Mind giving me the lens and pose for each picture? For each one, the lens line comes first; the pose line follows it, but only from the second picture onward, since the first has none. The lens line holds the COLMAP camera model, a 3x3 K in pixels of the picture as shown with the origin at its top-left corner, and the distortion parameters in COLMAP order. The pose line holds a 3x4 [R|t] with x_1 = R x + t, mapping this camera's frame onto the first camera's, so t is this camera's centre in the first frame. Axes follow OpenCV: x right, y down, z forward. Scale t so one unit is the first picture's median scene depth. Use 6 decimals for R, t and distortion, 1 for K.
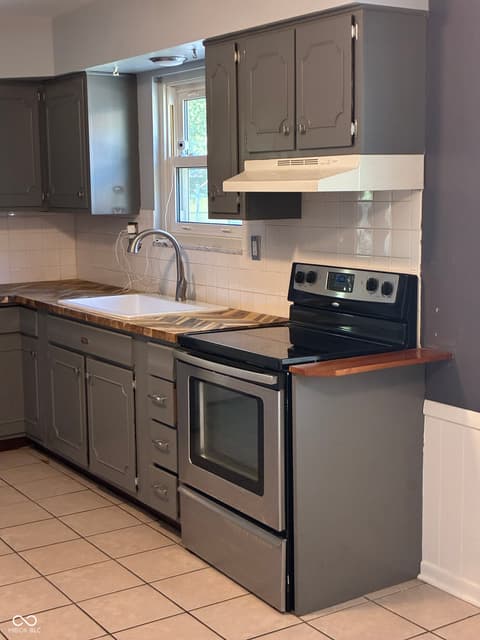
lens RADIAL K [[969.6, 0, 241.0], [0, 969.6, 326.1], [0, 0, 1]] dist [0.047122, 0.000000]
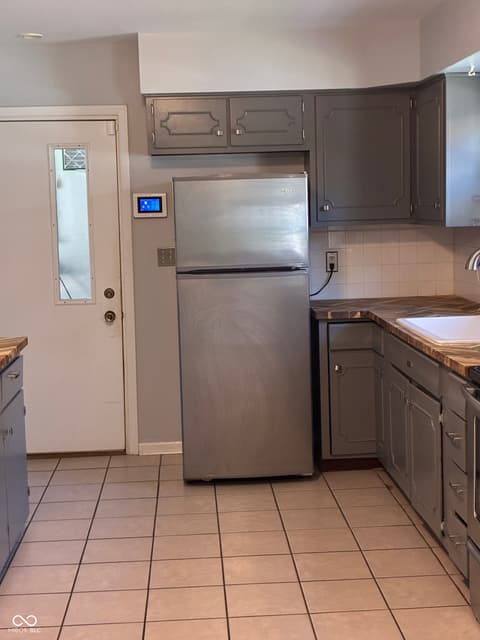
lens RADIAL K [[969.6, 0, 241.3], [0, 969.6, 320.3], [0, 0, 1]] dist [0.047122, 0.000000]
pose [[0.869378, 0.047336, -0.491874, 0.182068], [-0.053489, 0.998567, 0.001558, -0.023277], [0.491243, 0.024955, 0.870665, 0.135383]]
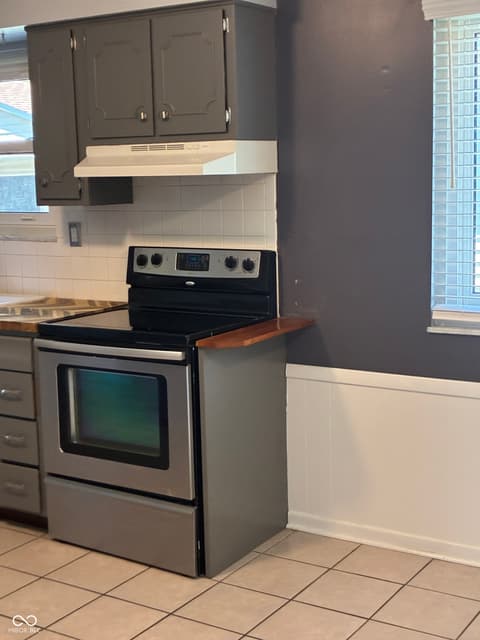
lens RADIAL K [[969.6, 0, 243.2], [0, 969.6, 317.3], [0, 0, 1]] dist [0.047122, 0.000000]
pose [[0.912354, -0.073162, 0.402812, -0.267590], [0.073624, 0.997183, 0.014360, 0.003410], [-0.402727, 0.016555, 0.915170, 0.015016]]
